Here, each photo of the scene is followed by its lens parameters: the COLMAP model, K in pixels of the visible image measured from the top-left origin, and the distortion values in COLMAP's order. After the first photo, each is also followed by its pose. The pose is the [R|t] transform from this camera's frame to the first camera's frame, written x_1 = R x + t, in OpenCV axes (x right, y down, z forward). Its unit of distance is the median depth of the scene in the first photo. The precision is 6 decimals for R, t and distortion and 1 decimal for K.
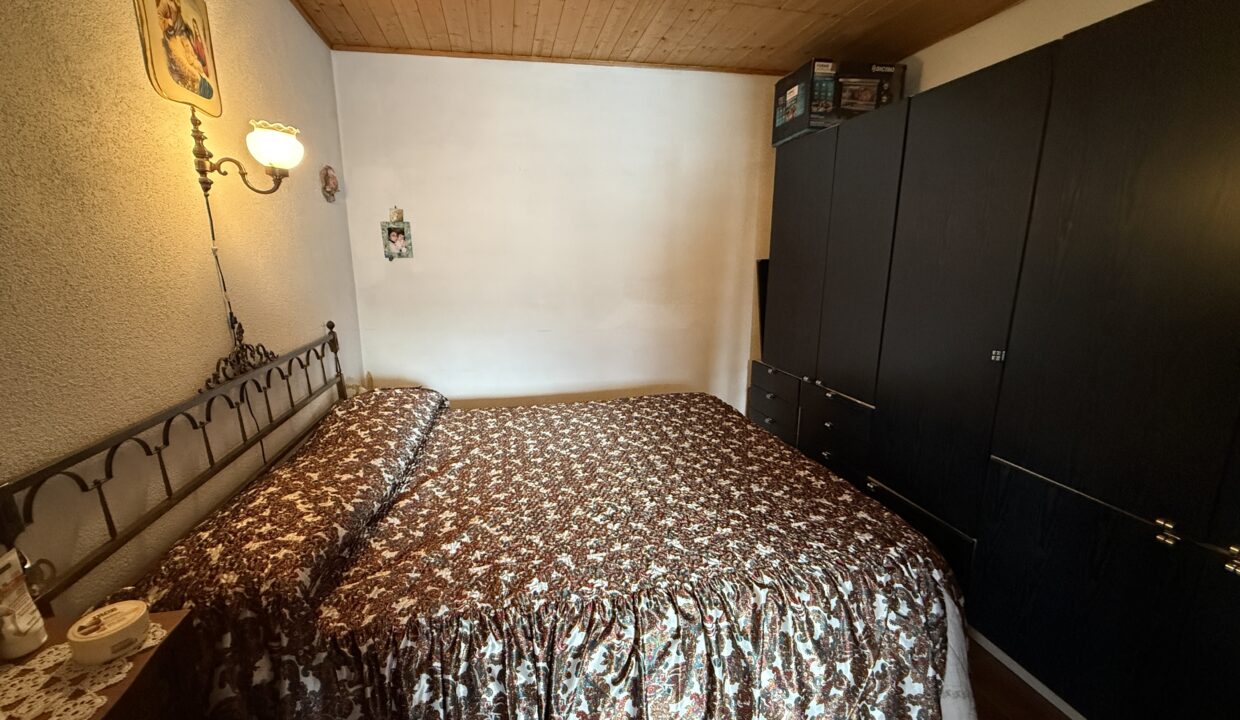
lens RADIAL K [[491.6, 0, 617.2], [0, 491.6, 362.4], [0, 0, 1]] dist [-0.001454, 0.000977]
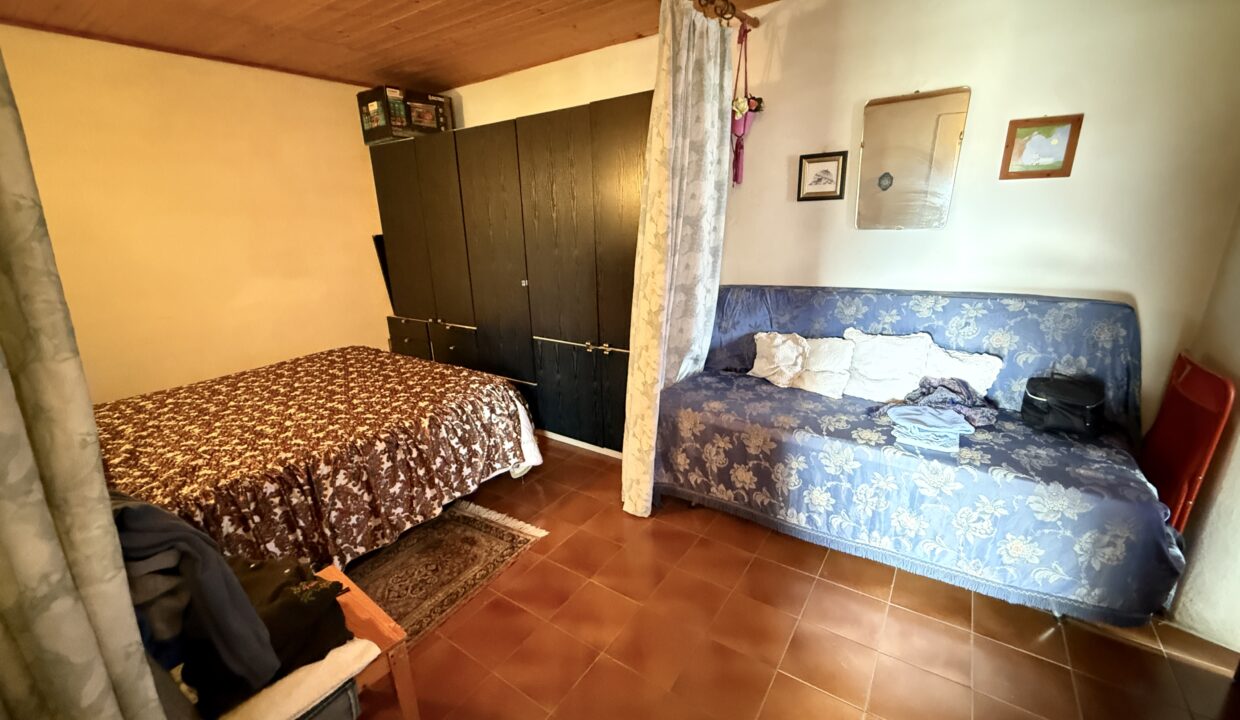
lens RADIAL K [[491.6, 0, 614.8], [0, 491.6, 359.3], [0, 0, 1]] dist [-0.001454, 0.000977]
pose [[0.740768, -0.208978, 0.638428, -0.218177], [0.172115, 0.977700, 0.120328, 0.097477], [-0.649337, 0.020748, 0.760217, -0.608479]]
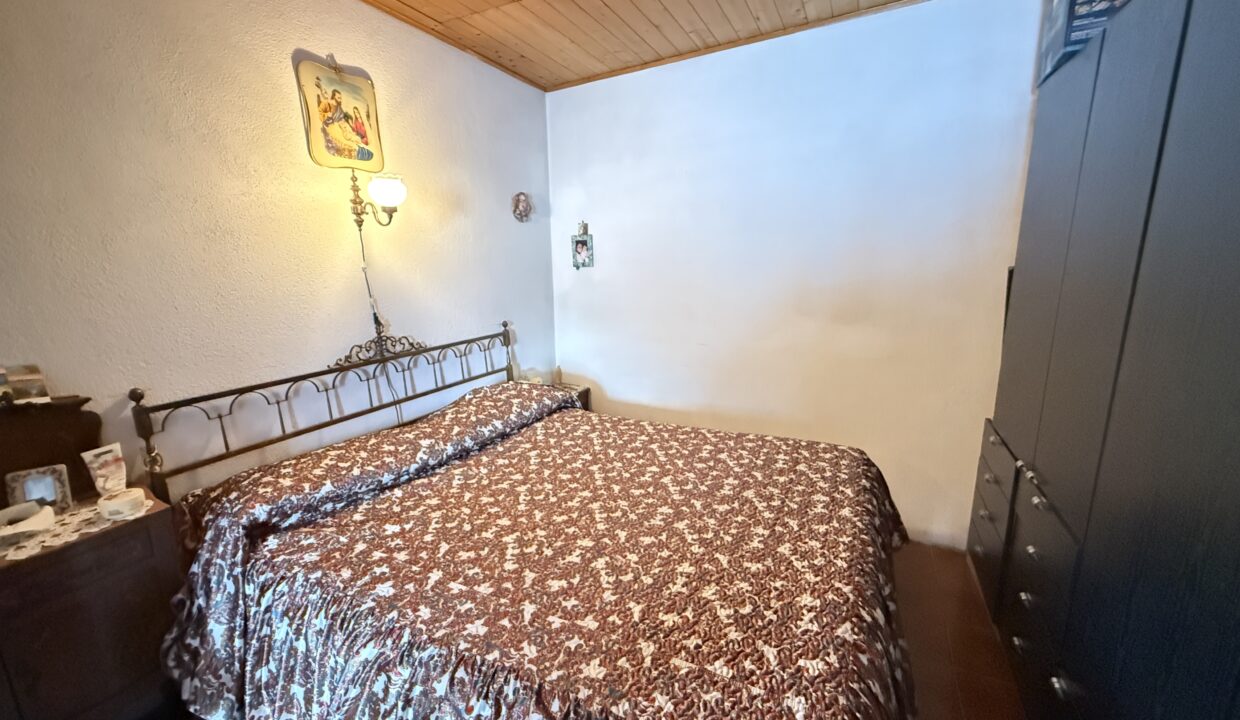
lens RADIAL K [[491.6, 0, 615.1], [0, 491.6, 362.3], [0, 0, 1]] dist [-0.001454, 0.000977]
pose [[0.769876, 0.117582, -0.627268, 0.557864], [-0.117698, 0.992181, 0.041530, -0.089378], [0.627246, 0.041855, 0.777696, 0.315429]]
